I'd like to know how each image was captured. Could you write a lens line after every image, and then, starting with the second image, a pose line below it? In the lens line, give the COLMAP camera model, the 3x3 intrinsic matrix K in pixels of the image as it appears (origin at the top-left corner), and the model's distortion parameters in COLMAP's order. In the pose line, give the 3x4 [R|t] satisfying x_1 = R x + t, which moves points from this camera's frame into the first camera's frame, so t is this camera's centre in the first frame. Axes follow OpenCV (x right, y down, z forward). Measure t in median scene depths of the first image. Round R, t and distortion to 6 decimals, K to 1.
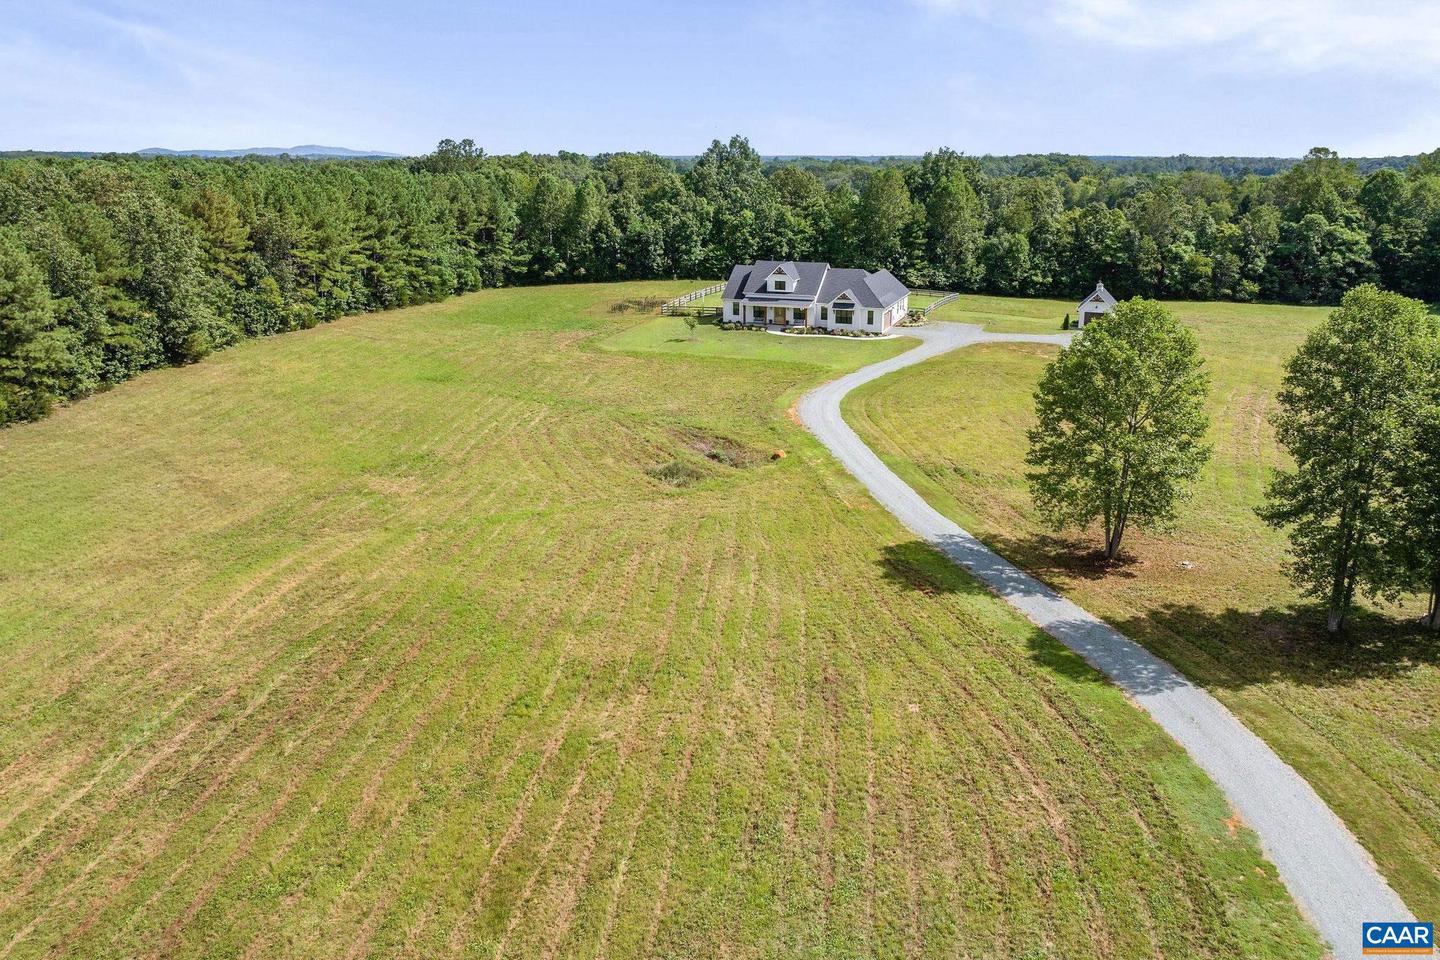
lens RADIAL K [[973.7, 0, 728.3], [0, 973.7, 432.0], [0, 0, 1]] dist [0.009990, -0.004216]
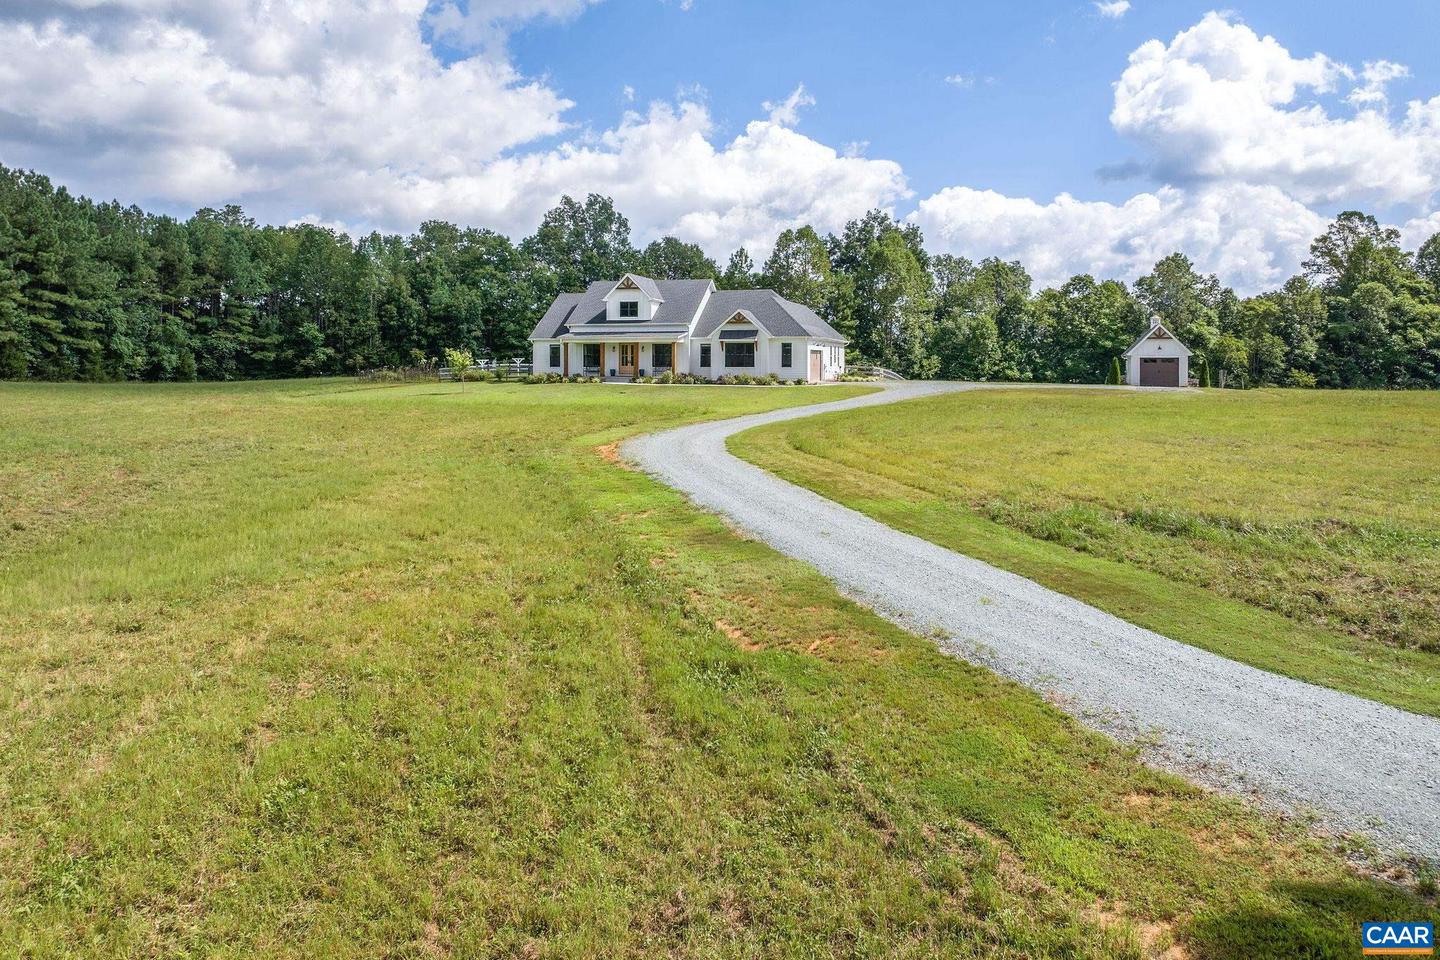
lens RADIAL K [[1012.8, 0, 741.1], [0, 1012.8, 438.5], [0, 0, 1]] dist [-0.026852, -0.002721]
pose [[0.994085, 0.004922, 0.108495, 0.042065], [0.016102, 0.981252, -0.192056, 0.030528], [-0.107406, 0.192667, 0.975368, 0.328518]]
